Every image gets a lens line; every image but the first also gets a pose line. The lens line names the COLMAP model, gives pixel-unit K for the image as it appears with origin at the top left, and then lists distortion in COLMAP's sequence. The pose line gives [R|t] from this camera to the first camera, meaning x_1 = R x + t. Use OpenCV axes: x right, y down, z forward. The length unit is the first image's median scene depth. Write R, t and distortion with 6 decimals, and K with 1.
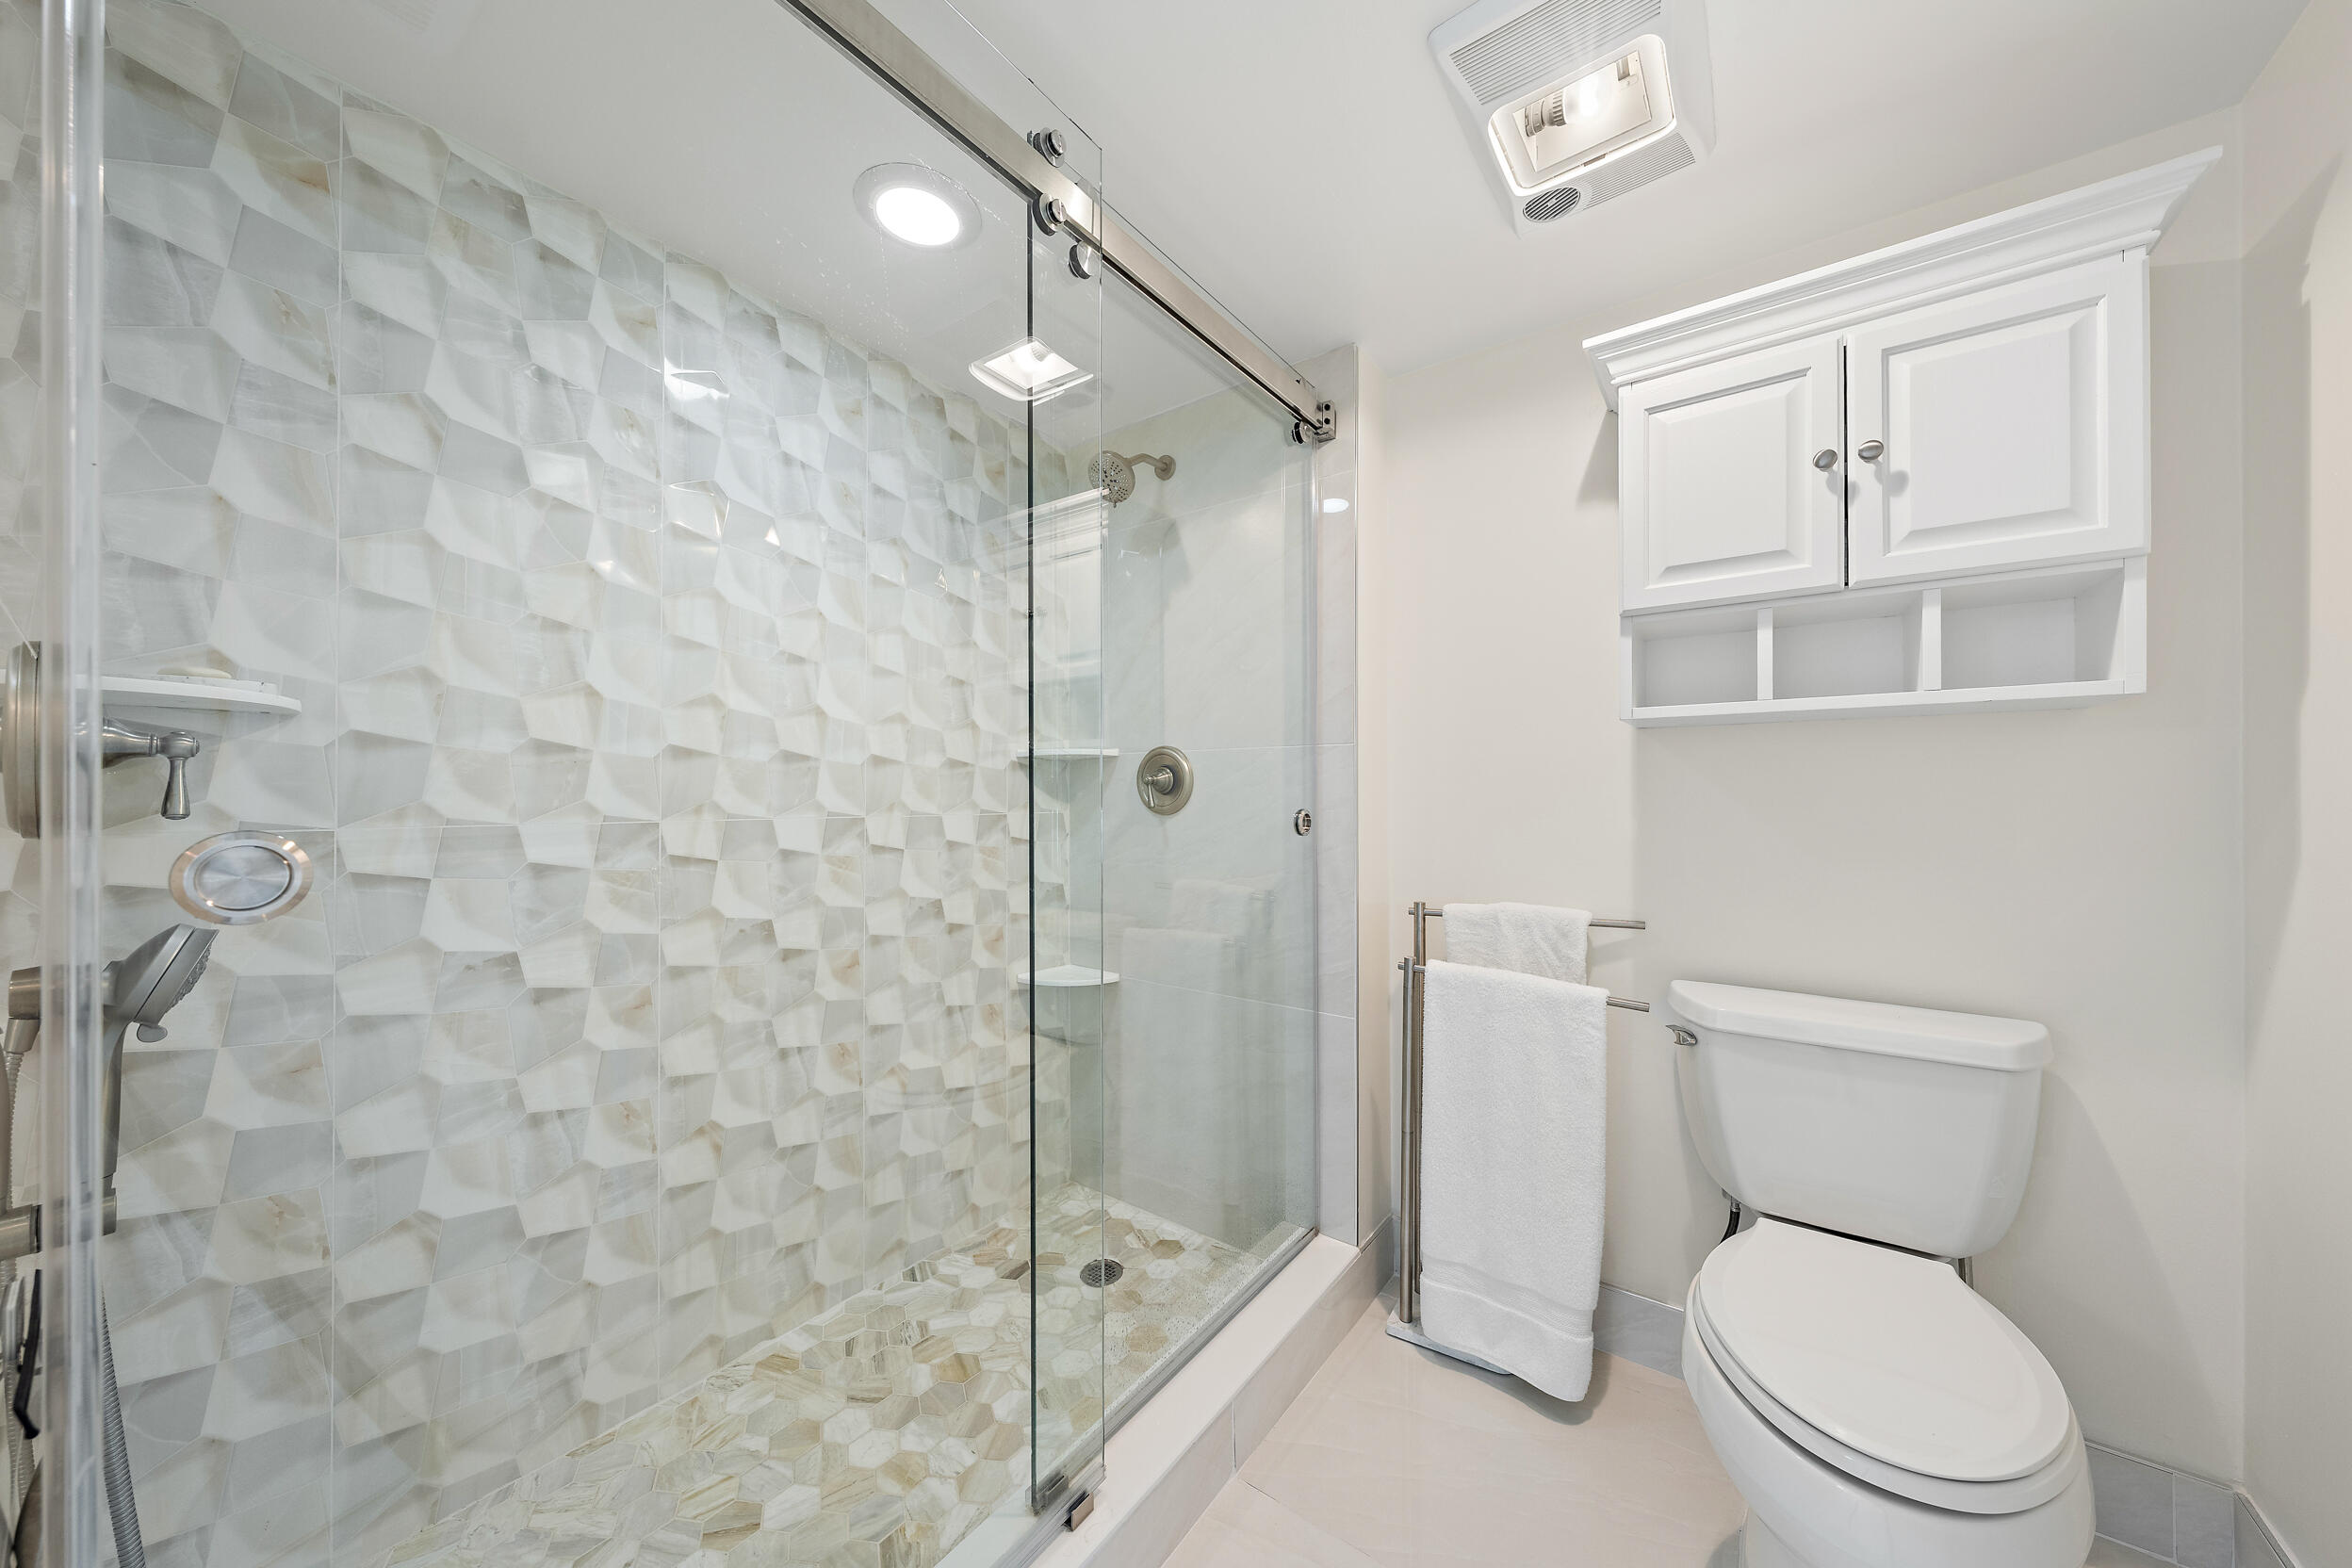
lens RADIAL K [[805.4, 0, 1180.9], [0, 805.4, 791.5], [0, 0, 1]] dist [-0.000531, -0.000154]
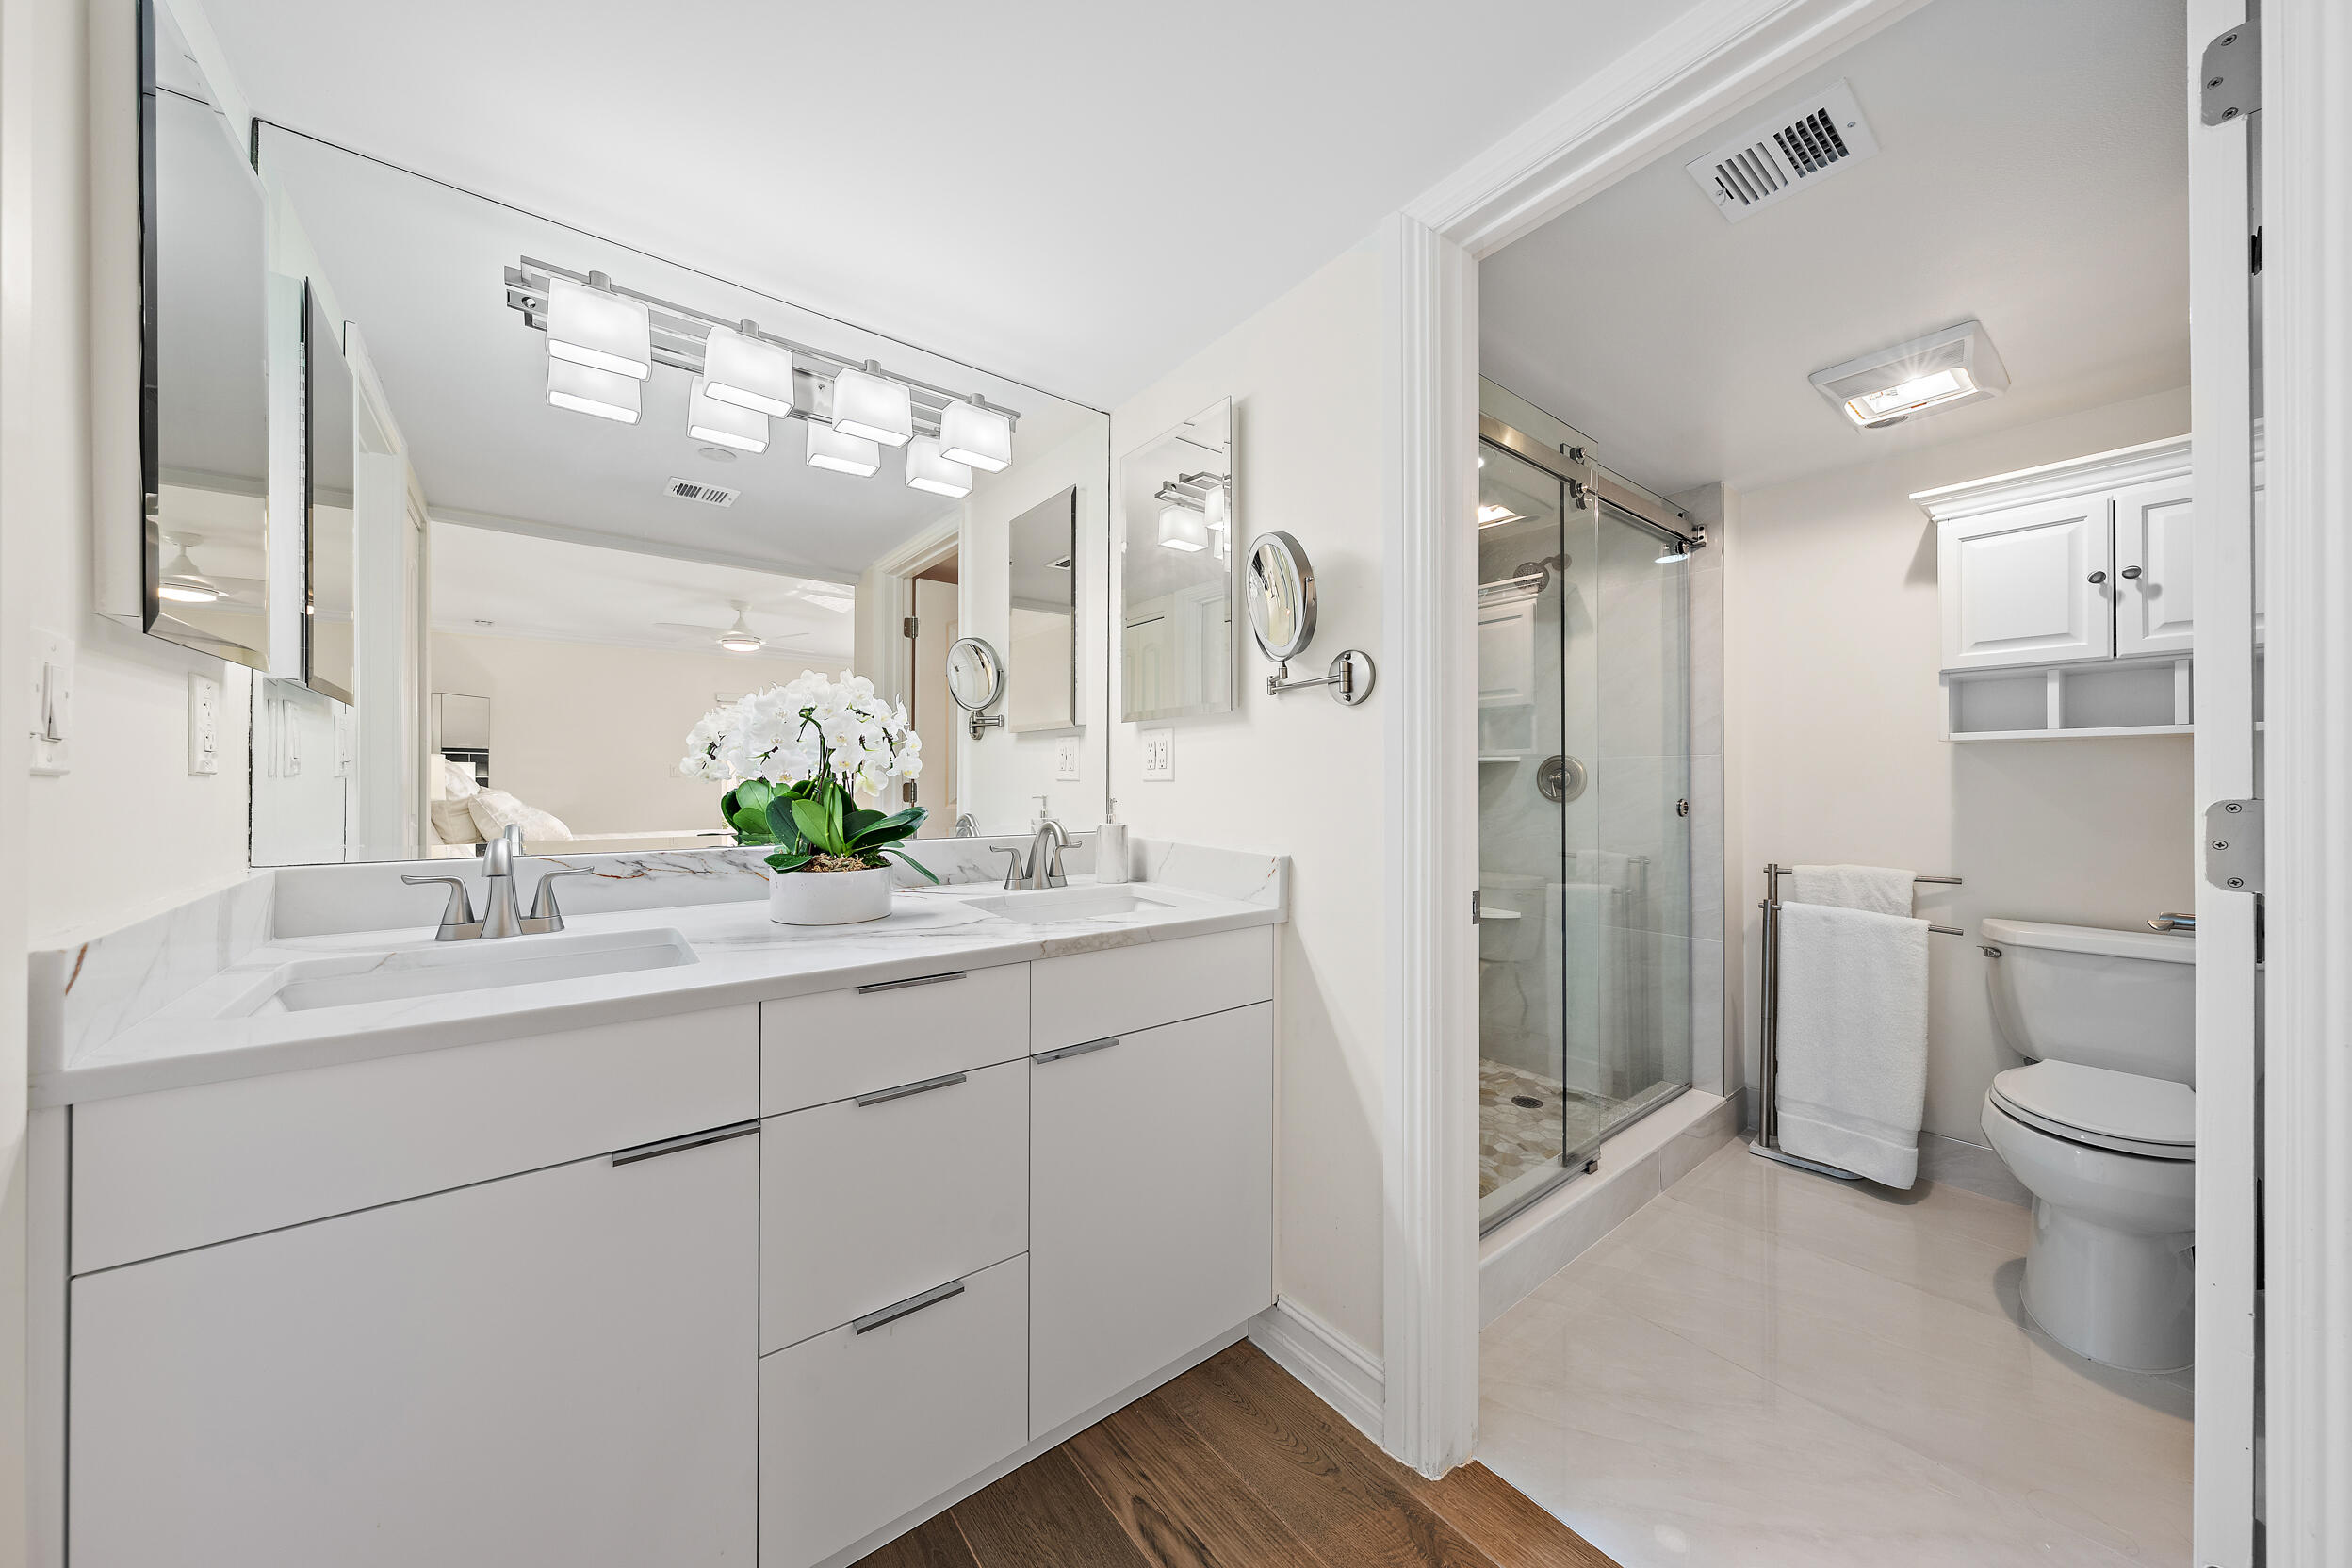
lens RADIAL K [[805.4, 0, 1174.4], [0, 805.4, 779.9], [0, 0, 1]] dist [-0.000531, -0.000154]
pose [[0.963480, 0.001059, -0.267780, -0.411777], [-0.002080, 0.999992, -0.003531, -0.007501], [0.267774, 0.003959, 0.963474, -0.797842]]
